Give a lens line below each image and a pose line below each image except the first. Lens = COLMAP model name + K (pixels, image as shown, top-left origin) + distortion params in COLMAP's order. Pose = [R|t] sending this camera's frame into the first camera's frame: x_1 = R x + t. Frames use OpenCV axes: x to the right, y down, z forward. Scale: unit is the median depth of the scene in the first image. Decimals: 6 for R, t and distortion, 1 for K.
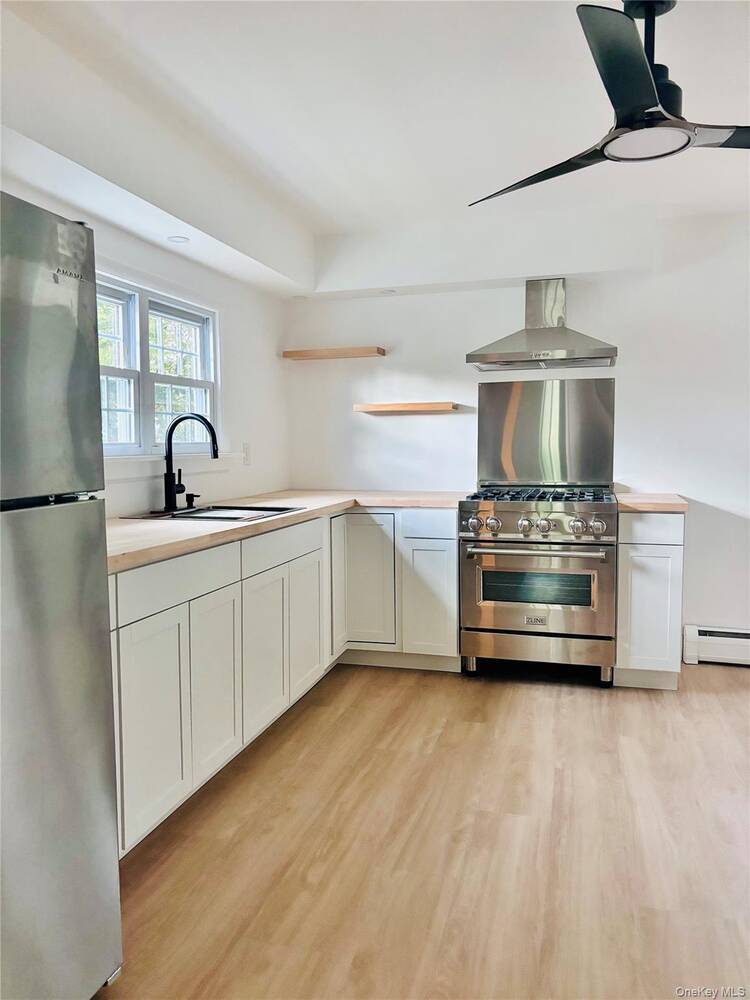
lens RADIAL K [[747.7, 0, 378.5], [0, 747.7, 490.6], [0, 0, 1]] dist [0.028840, -0.020864]
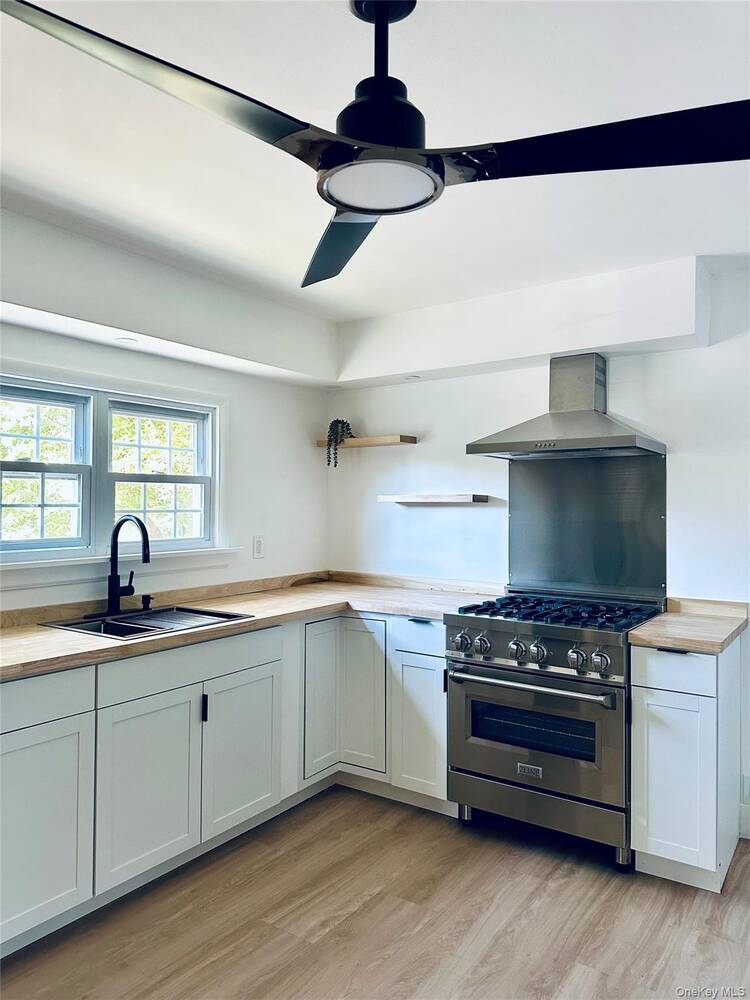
lens RADIAL K [[703.6, 0, 382.1], [0, 703.6, 488.9], [0, 0, 1]] dist [0.043549, -0.047061]
pose [[0.947205, 0.005318, -0.320584, 0.311153], [-0.032746, 0.996239, -0.080227, -0.065253], [0.318951, 0.086490, 0.943816, 0.206673]]
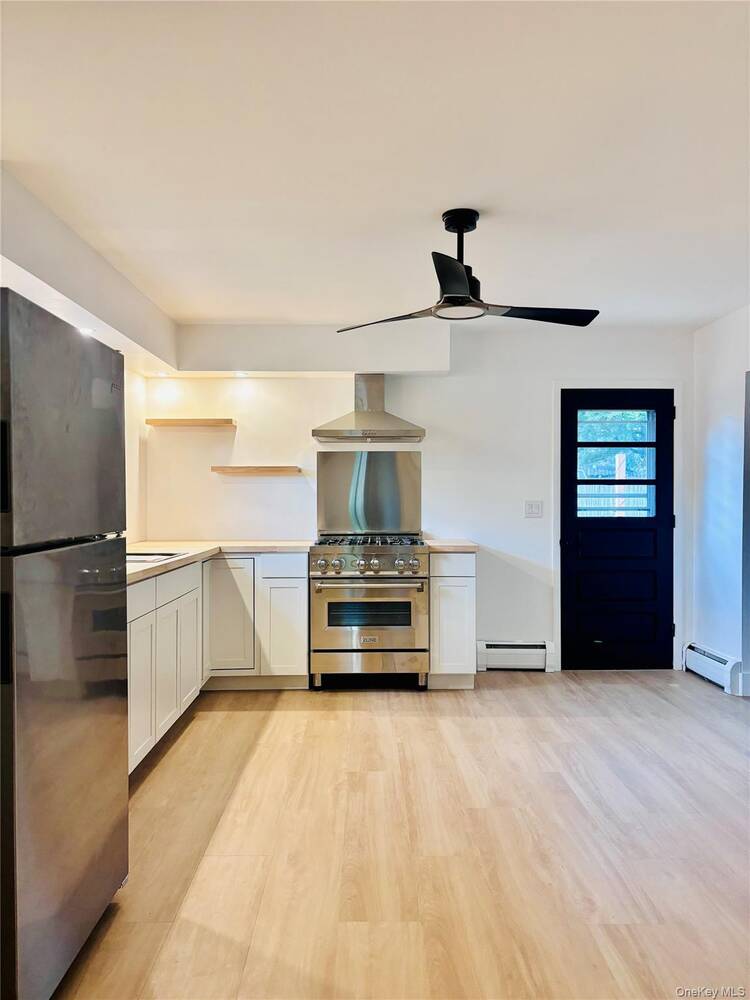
lens RADIAL K [[747.7, 0, 370.1], [0, 747.7, 490.8], [0, 0, 1]] dist [0.028840, -0.020864]
pose [[0.961860, 0.006635, 0.273463, -0.141639], [0.014749, 0.996994, -0.076064, 0.018164], [-0.273146, 0.077196, 0.958870, -0.241230]]
